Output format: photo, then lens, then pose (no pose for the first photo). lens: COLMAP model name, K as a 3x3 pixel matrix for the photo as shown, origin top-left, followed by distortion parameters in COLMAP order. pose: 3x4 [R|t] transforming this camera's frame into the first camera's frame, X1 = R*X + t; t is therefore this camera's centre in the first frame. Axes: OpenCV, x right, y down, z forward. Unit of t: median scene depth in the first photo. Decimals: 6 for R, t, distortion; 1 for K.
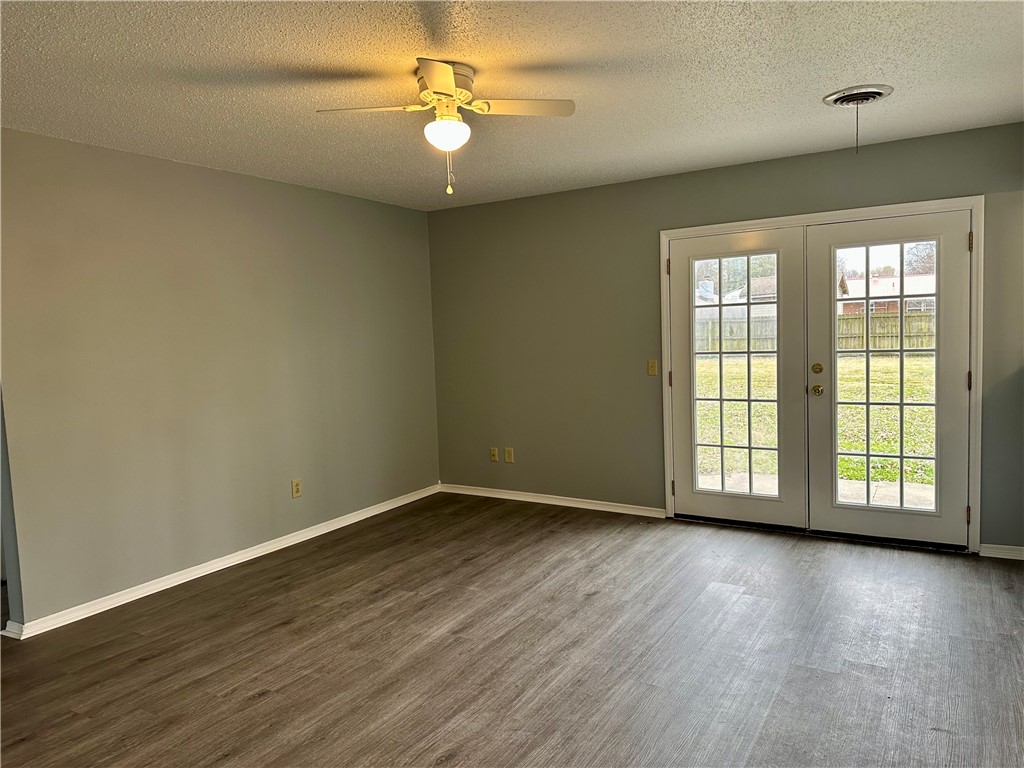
lens RADIAL K [[717.5, 0, 506.2], [0, 717.5, 374.1], [0, 0, 1]] dist [0.128557, -0.165436]
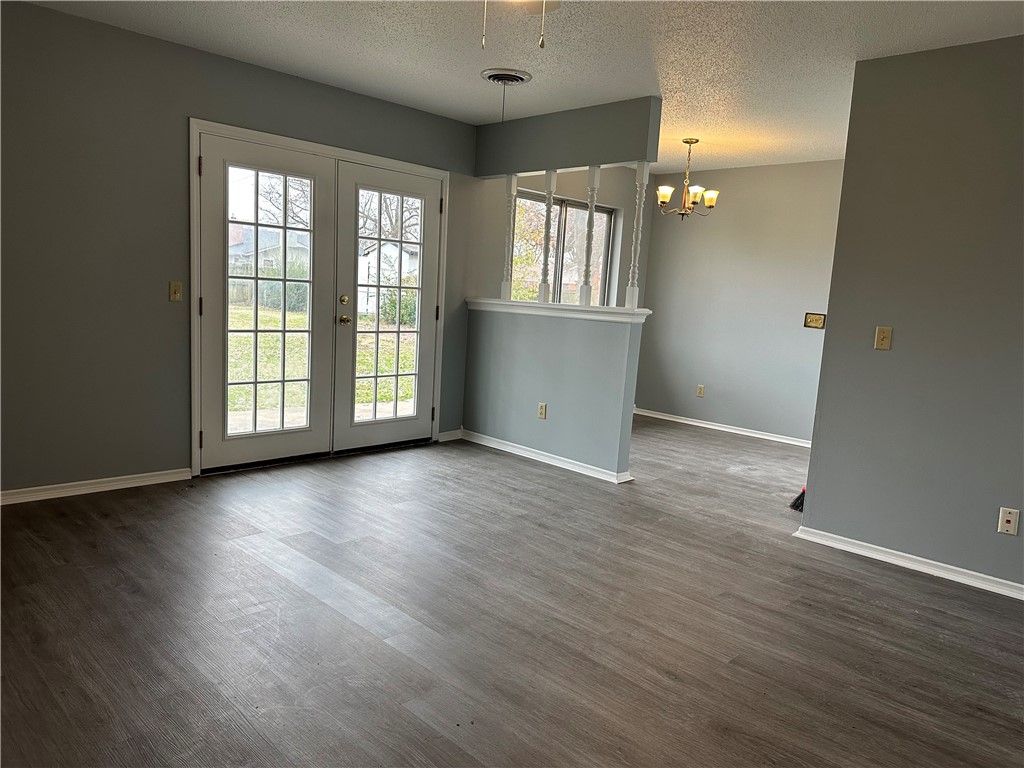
lens RADIAL K [[712.0, 0, 512.0], [0, 712.0, 384.0], [0, 0, 1]] dist [0.103965, -0.159548]
pose [[0.212618, -0.079743, 0.973876, -0.537351], [-0.001016, 0.996646, 0.081829, 0.028273], [-0.977135, -0.018387, 0.211824, 0.523400]]
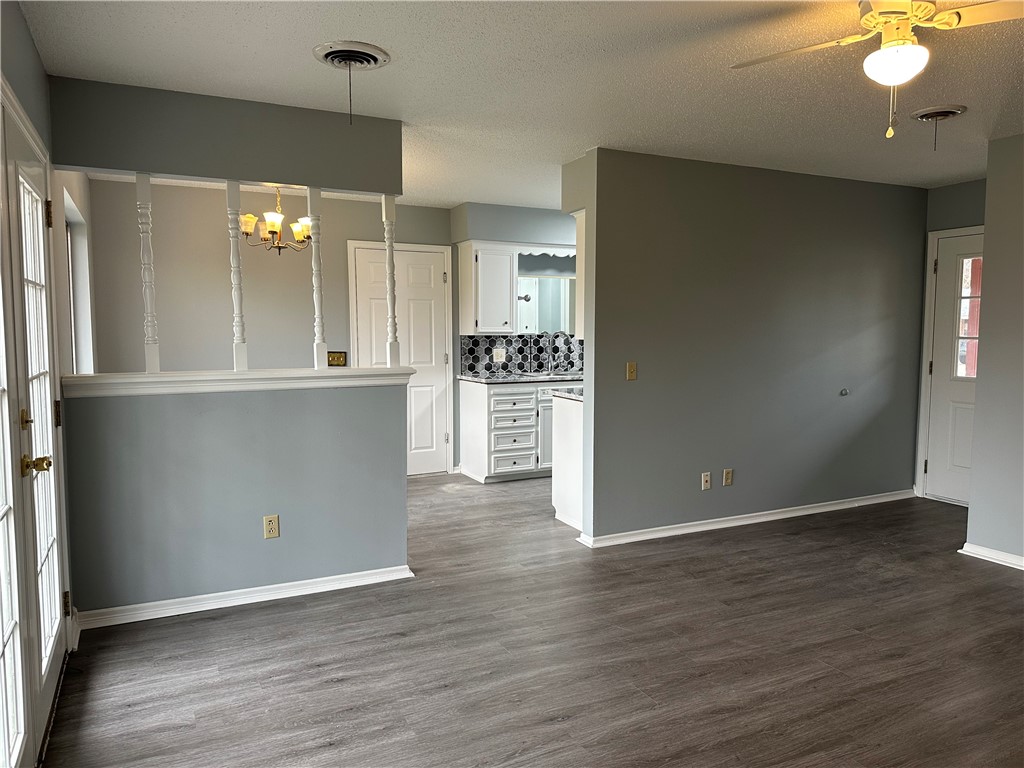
lens RADIAL K [[712.0, 0, 512.0], [0, 712.0, 384.0], [0, 0, 1]] dist [0.103965, -0.159548]
pose [[-0.853081, -0.004908, 0.521756, -0.085510], [0.065831, 0.990953, 0.116955, -0.062589], [-0.517610, 0.134119, -0.845040, 1.195196]]
